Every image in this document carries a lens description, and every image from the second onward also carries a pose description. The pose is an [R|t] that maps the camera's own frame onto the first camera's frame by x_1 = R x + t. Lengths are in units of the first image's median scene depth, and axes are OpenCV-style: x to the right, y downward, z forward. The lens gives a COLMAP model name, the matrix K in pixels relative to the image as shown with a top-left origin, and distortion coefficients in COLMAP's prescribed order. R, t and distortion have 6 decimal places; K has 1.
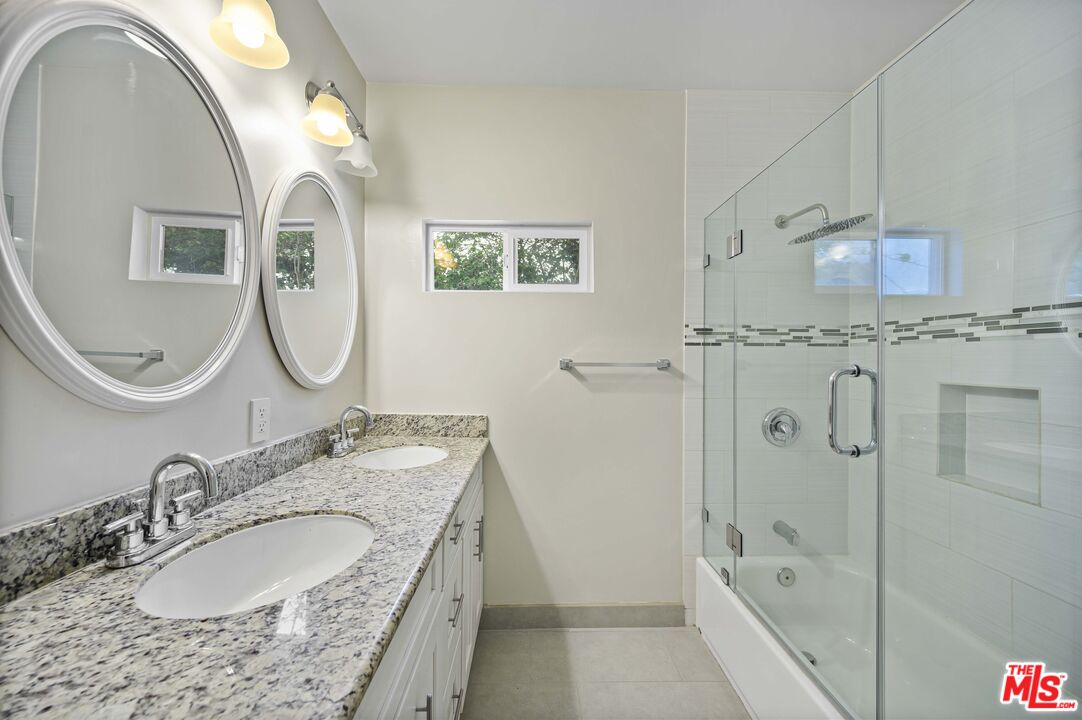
lens RADIAL K [[441.7, 0, 541.0], [0, 441.7, 360.0], [0, 0, 1]] dist [0.000512, 0.000232]
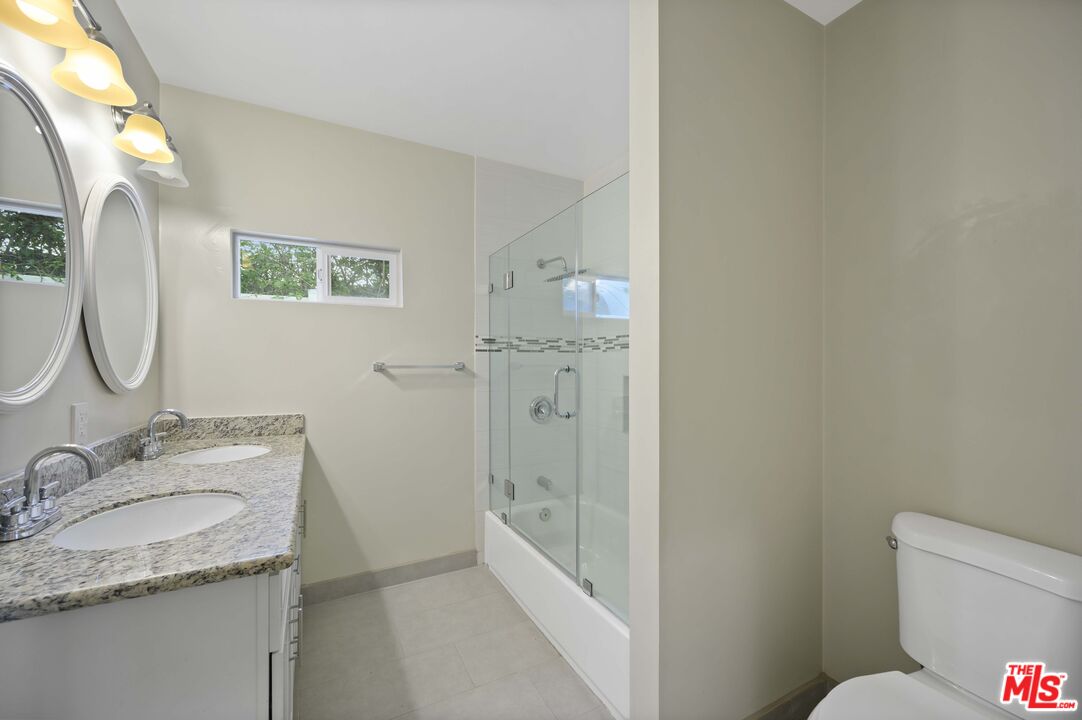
lens RADIAL K [[441.7, 0, 541.0], [0, 441.7, 360.0], [0, 0, 1]] dist [0.000512, 0.000232]
pose [[0.902012, -0.004960, 0.431682, -0.068002], [0.006531, 0.999976, -0.002157, -0.003817], [-0.431661, 0.004765, 0.902023, -0.277416]]
